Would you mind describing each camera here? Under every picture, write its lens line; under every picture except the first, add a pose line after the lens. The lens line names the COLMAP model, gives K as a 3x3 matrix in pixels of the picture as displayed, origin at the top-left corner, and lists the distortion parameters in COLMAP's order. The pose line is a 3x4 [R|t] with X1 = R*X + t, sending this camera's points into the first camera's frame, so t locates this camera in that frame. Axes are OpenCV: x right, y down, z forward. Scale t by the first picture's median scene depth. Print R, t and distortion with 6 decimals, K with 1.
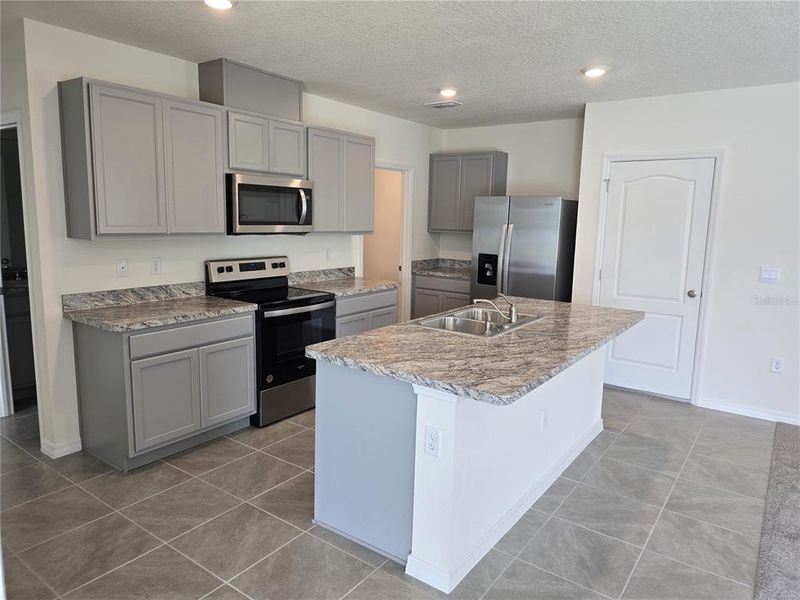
lens RADIAL K [[536.3, 0, 403.4], [0, 536.3, 298.8], [0, 0, 1]] dist [0.012044, -0.000426]
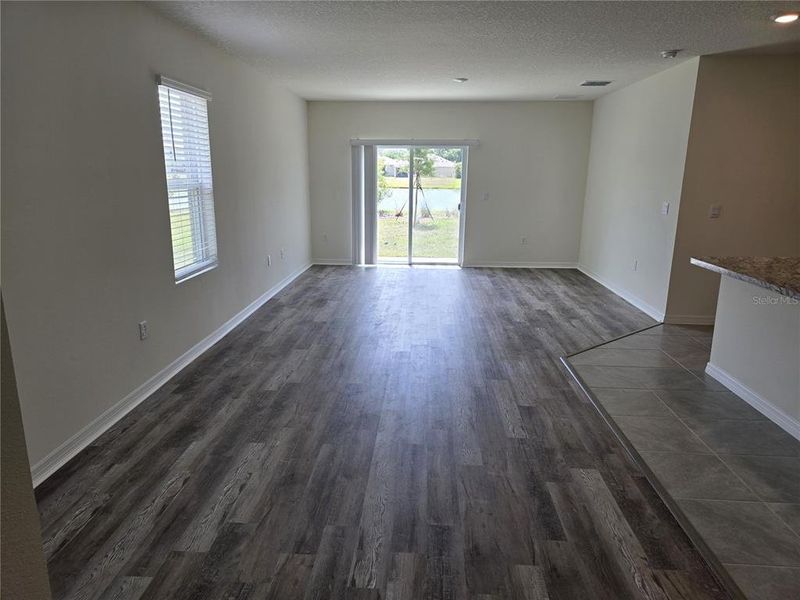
lens RADIAL K [[533.8, 0, 400.7], [0, 533.8, 297.6], [0, 0, 1]] dist [0.055124, -0.057452]
pose [[-0.835856, 0.095904, -0.540506, 1.093572], [-0.111047, 0.934724, 0.337578, -0.120900], [0.537599, 0.342188, -0.770645, 0.994614]]
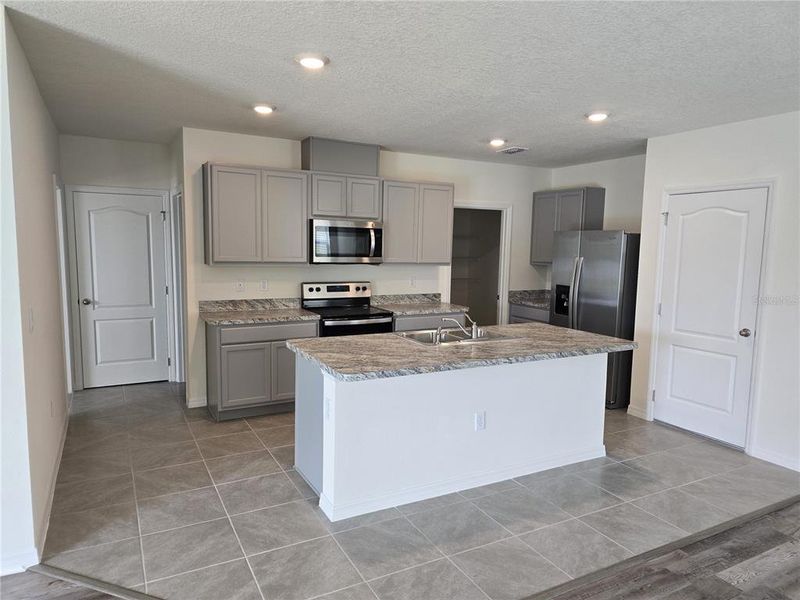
lens RADIAL K [[532.5, 0, 402.6], [0, 532.5, 307.0], [0, 0, 1]] dist [0.062174, -0.056168]
pose [[0.902325, 0.044674, -0.428735, 0.446555], [-0.064878, 0.997360, -0.032619, 0.018046], [0.426146, 0.057249, 0.902841, -0.108933]]
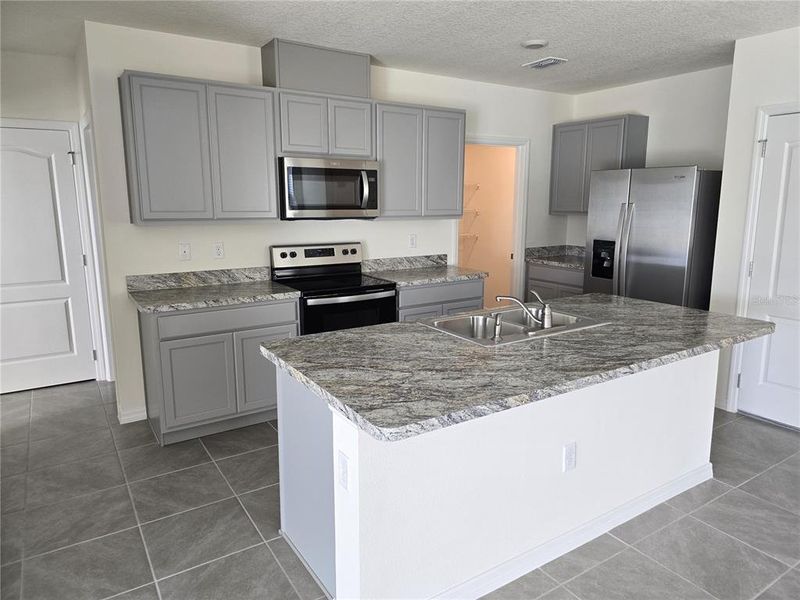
lens RADIAL K [[533.8, 0, 400.7], [0, 533.8, 297.6], [0, 0, 1]] dist [0.055124, -0.057452]
pose [[0.932259, 0.042967, -0.359232, 0.226335], [-0.034454, 0.998954, 0.030070, -0.013026], [0.360148, -0.015656, 0.932764, 0.148927]]
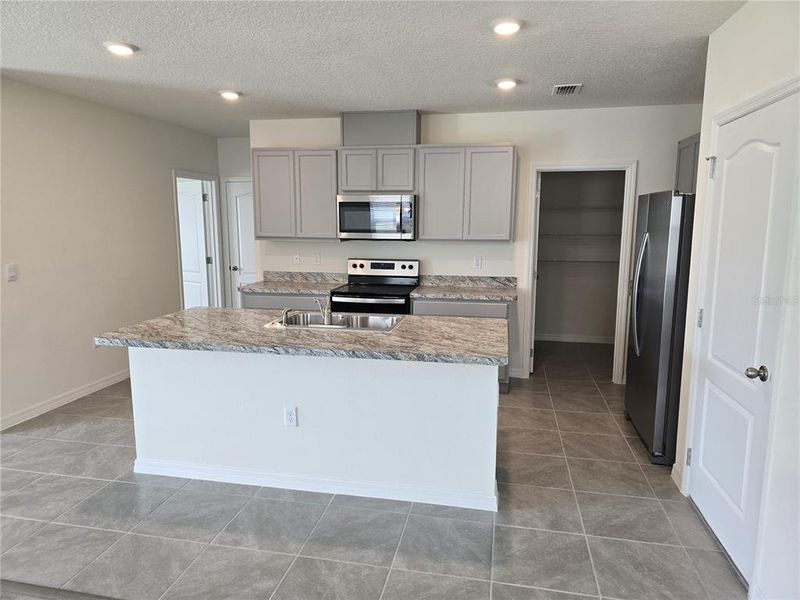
lens RADIAL K [[531.0, 0, 397.3], [0, 531.0, 301.3], [0, 0, 1]] dist [0.058462, -0.053644]
pose [[0.415323, 0.116388, -0.902198, 0.932593], [-0.135408, 0.988642, 0.065205, -0.067906], [0.899539, 0.095084, 0.426366, 0.537324]]
